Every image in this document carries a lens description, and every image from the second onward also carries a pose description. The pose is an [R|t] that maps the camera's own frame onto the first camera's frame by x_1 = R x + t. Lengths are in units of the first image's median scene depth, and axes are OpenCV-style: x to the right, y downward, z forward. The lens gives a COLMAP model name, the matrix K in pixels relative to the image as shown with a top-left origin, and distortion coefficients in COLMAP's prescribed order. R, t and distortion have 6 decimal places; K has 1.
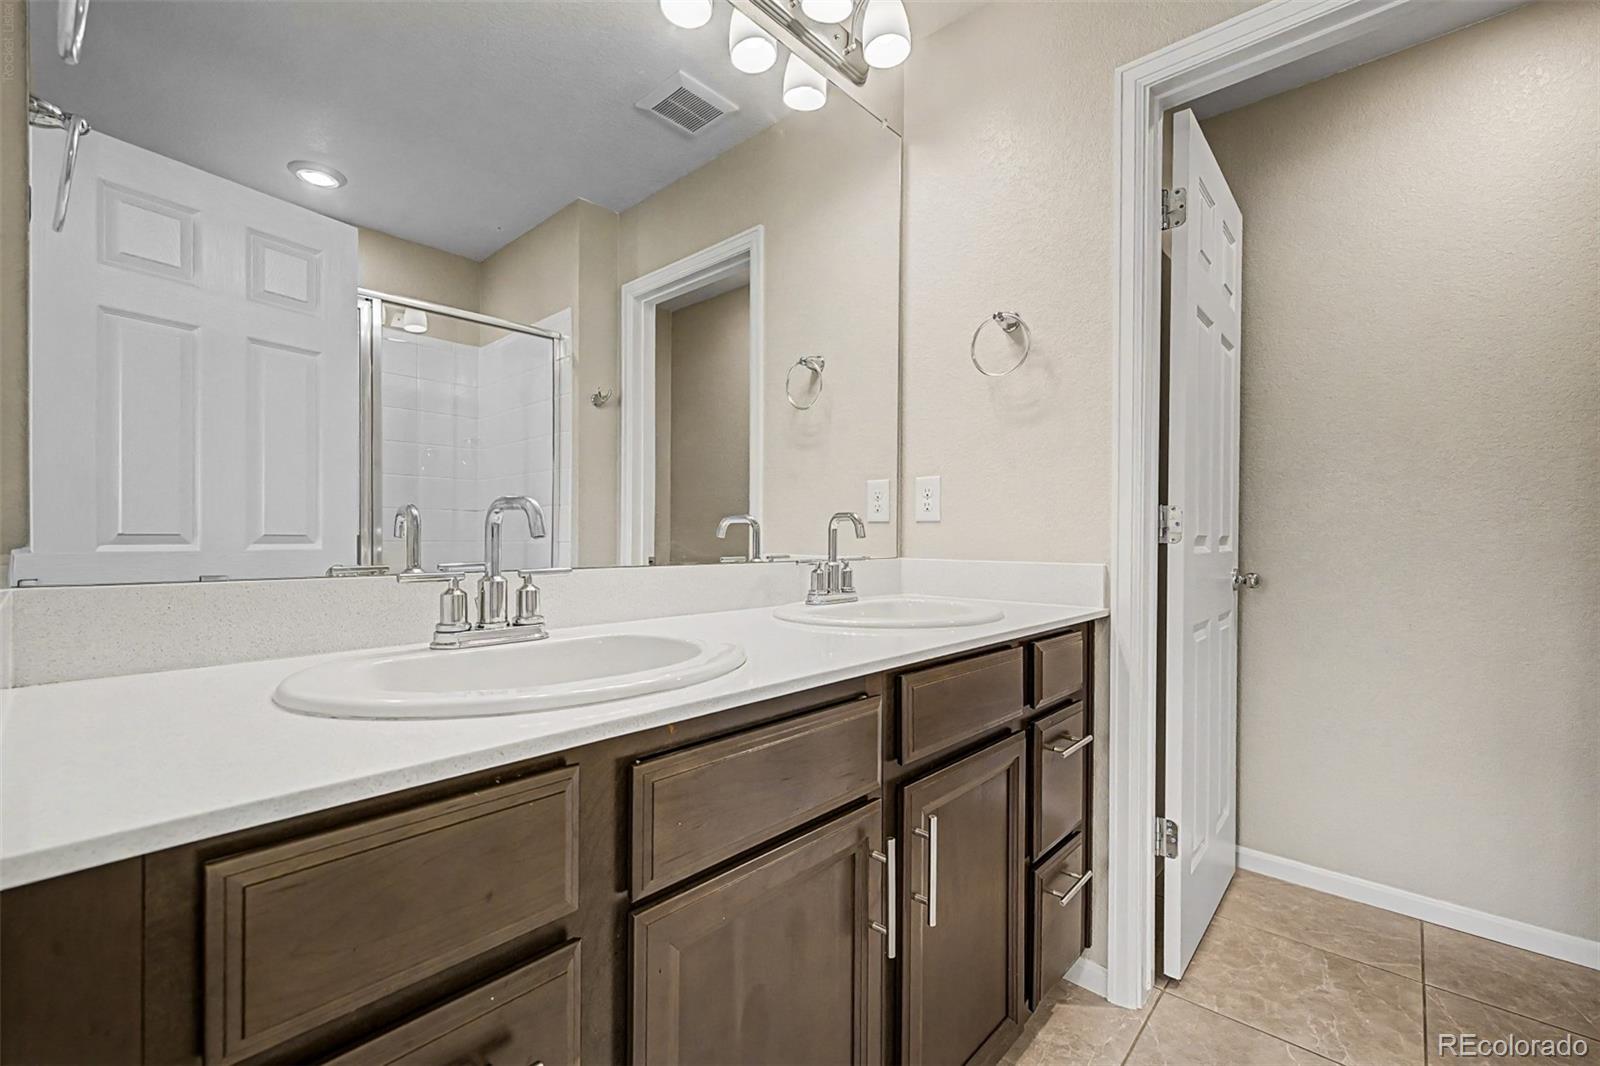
lens RADIAL K [[669.8, 0, 806.7], [0, 669.8, 535.9], [0, 0, 1]] dist [-0.001477, -0.000215]
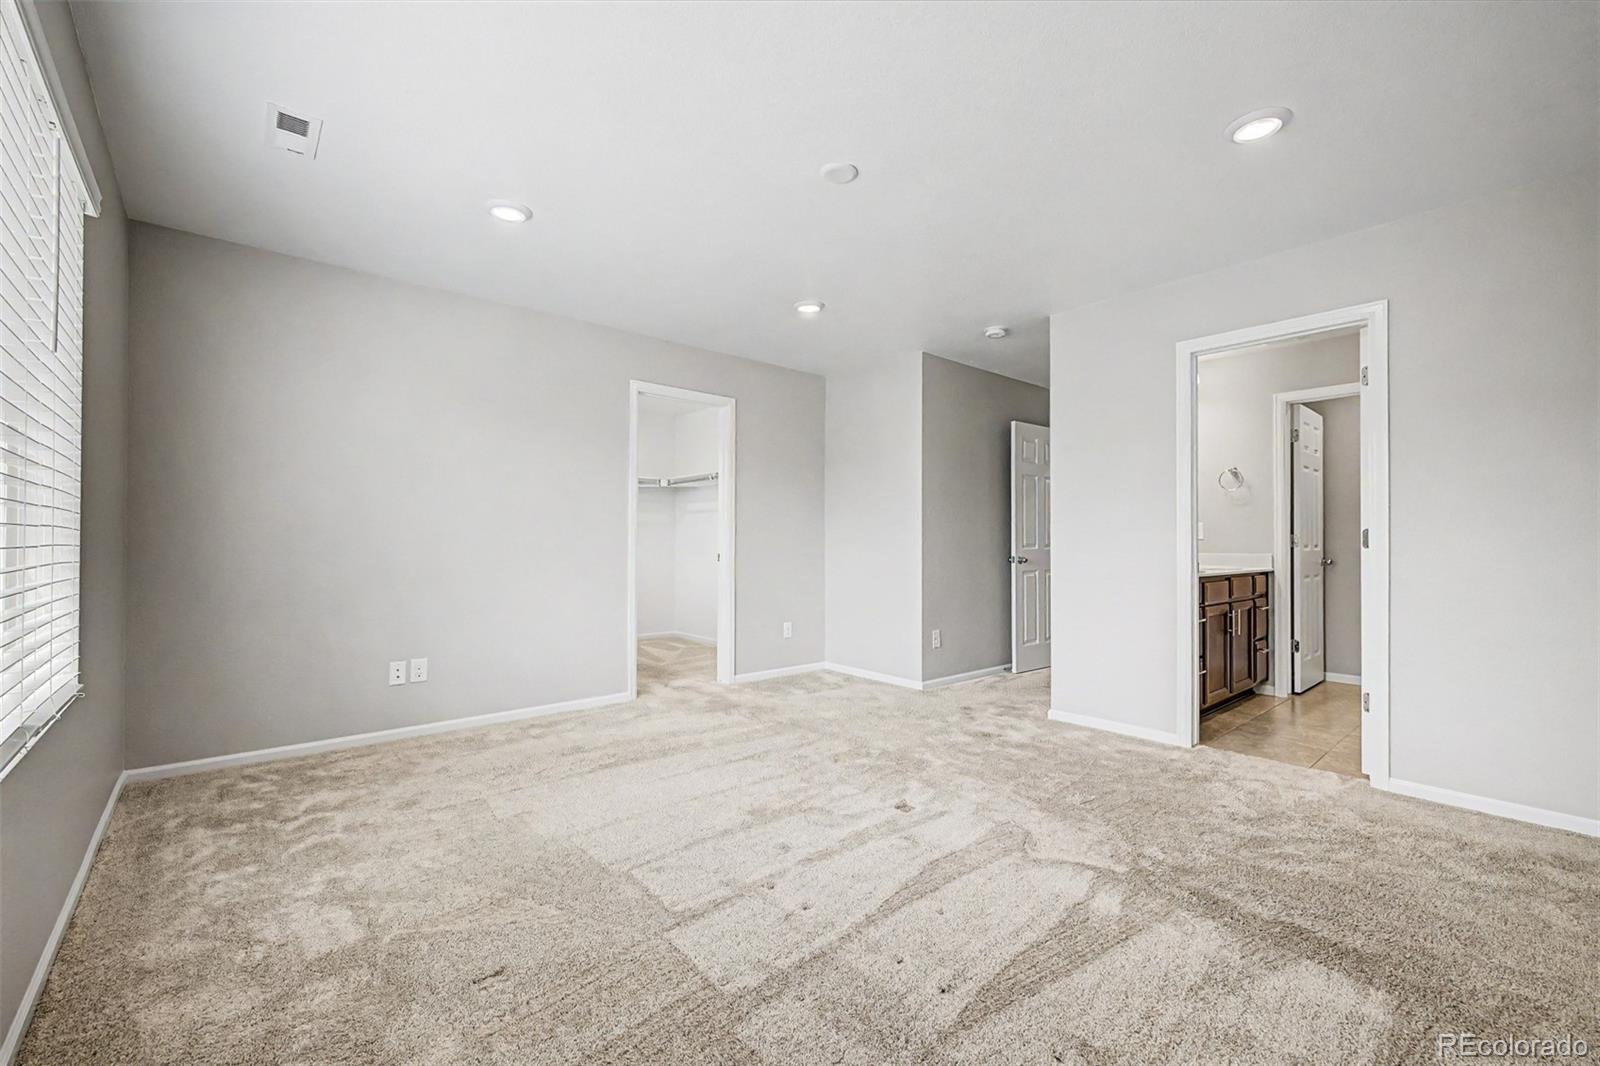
lens RADIAL K [[669.8, 0, 792.6], [0, 669.8, 535.0], [0, 0, 1]] dist [-0.001477, -0.000215]
pose [[0.991324, -0.004589, -0.131359, -1.282321], [0.002649, 0.999885, -0.014941, -0.003231], [0.131412, 0.014464, 0.991222, -2.248670]]
